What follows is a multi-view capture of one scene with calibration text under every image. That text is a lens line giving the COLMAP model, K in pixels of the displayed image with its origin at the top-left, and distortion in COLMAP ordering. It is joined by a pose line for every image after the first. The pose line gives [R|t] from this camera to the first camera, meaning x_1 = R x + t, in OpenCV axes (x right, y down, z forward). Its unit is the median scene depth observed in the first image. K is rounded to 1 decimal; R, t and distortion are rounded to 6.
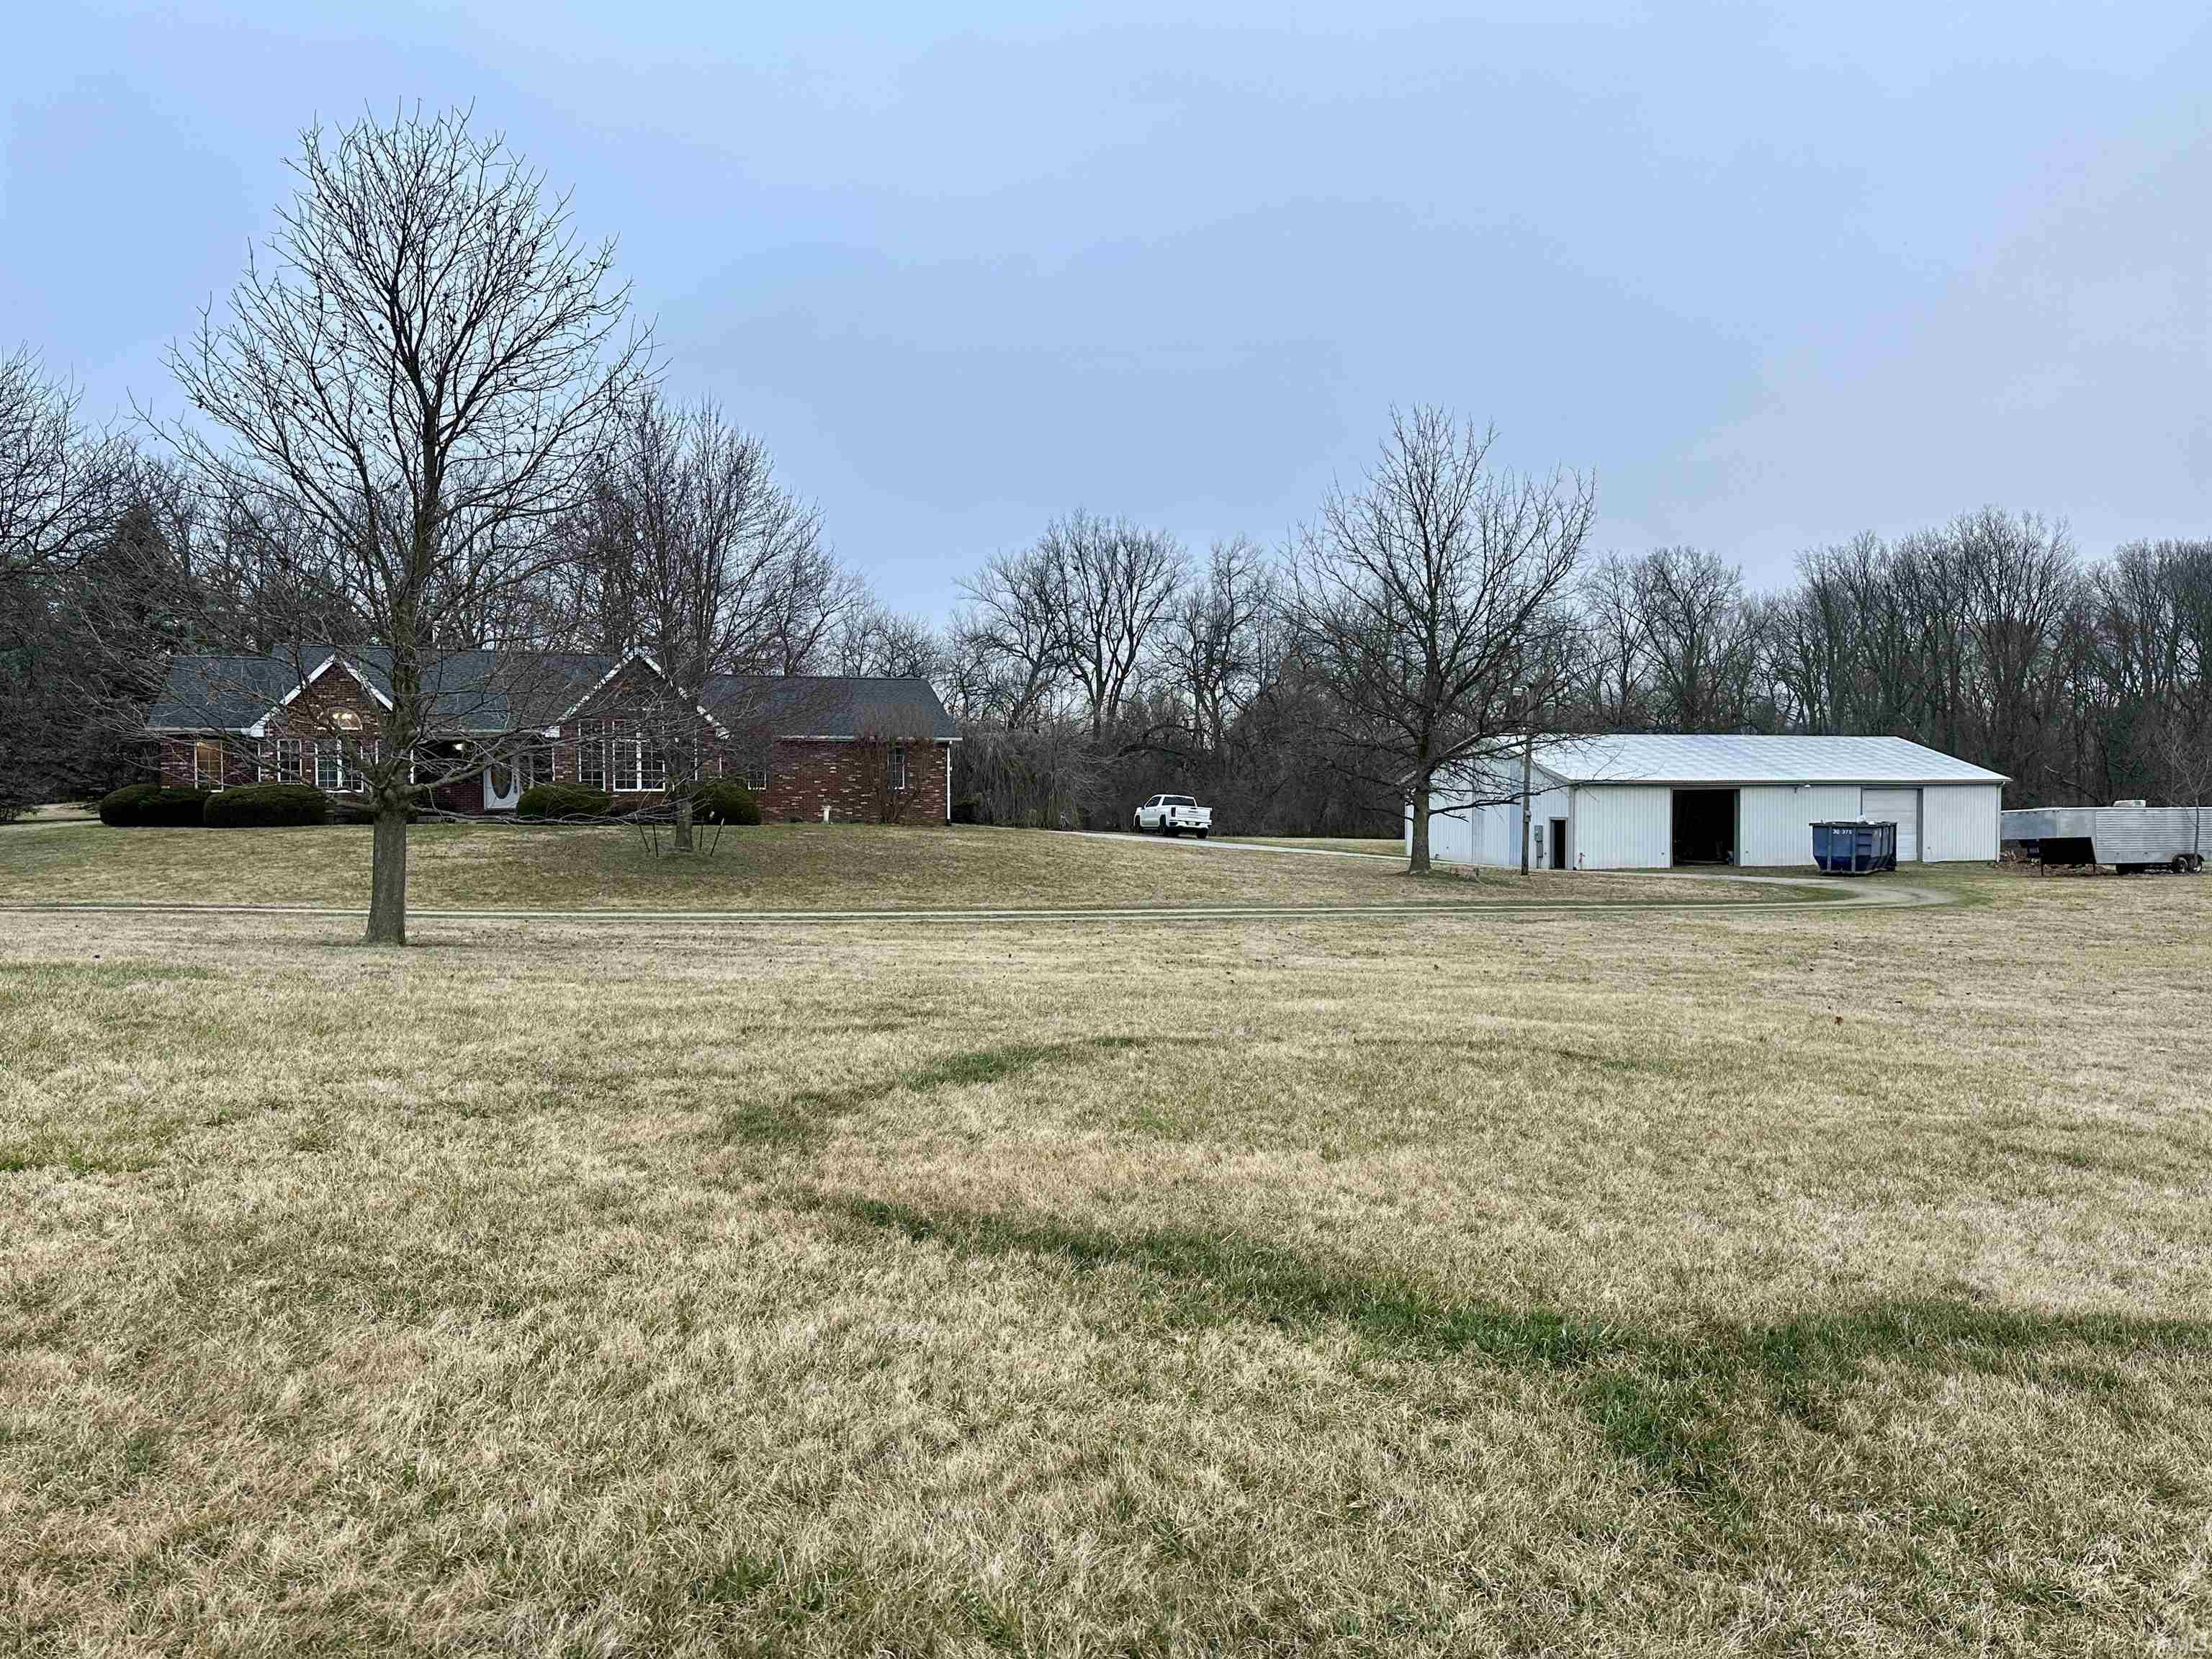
lens RADIAL K [[1554.9, 0, 1108.3], [0, 1554.9, 865.6], [0, 0, 1]] dist [0.040312, -0.081097]
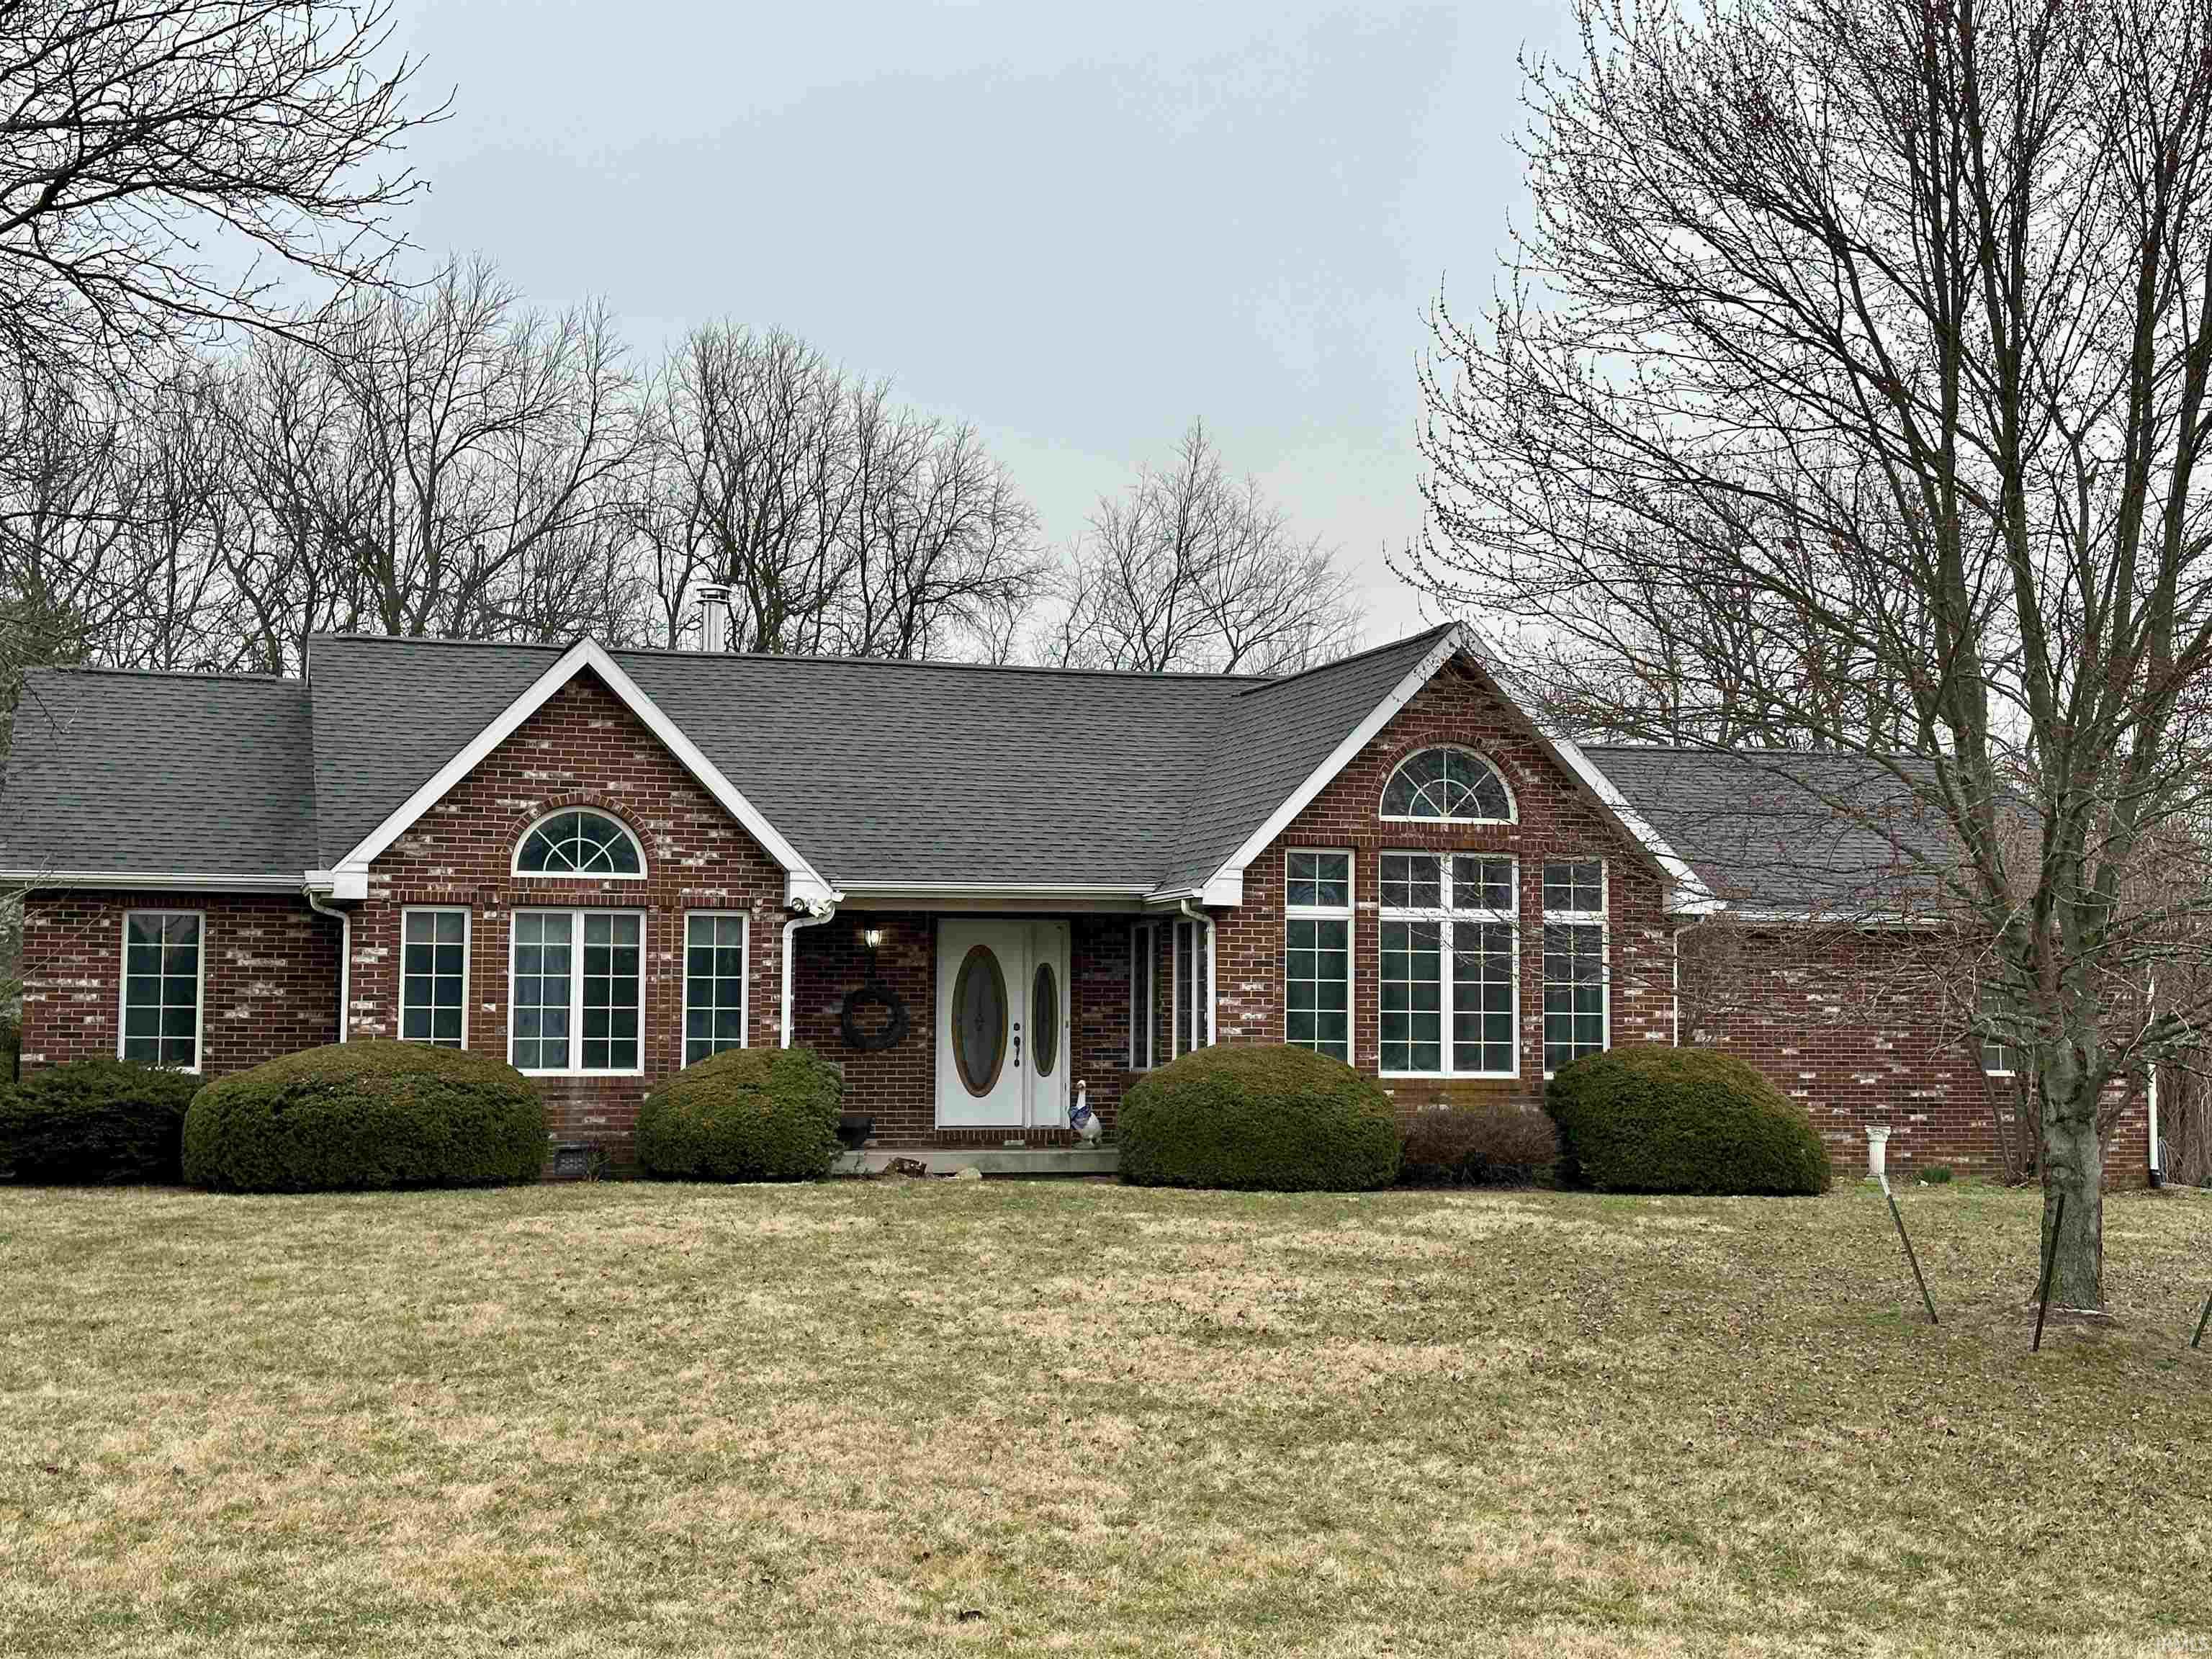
lens RADIAL K [[3161.6, 0, 1106.0], [0, 3161.6, 829.5], [0, 0, 1]] dist [0.013505, 0.018667]
pose [[0.989260, -0.001364, -0.146159, -0.203880], [-0.016691, 0.992361, -0.122230, -0.013714], [0.145209, 0.123357, 0.981681, 0.264911]]
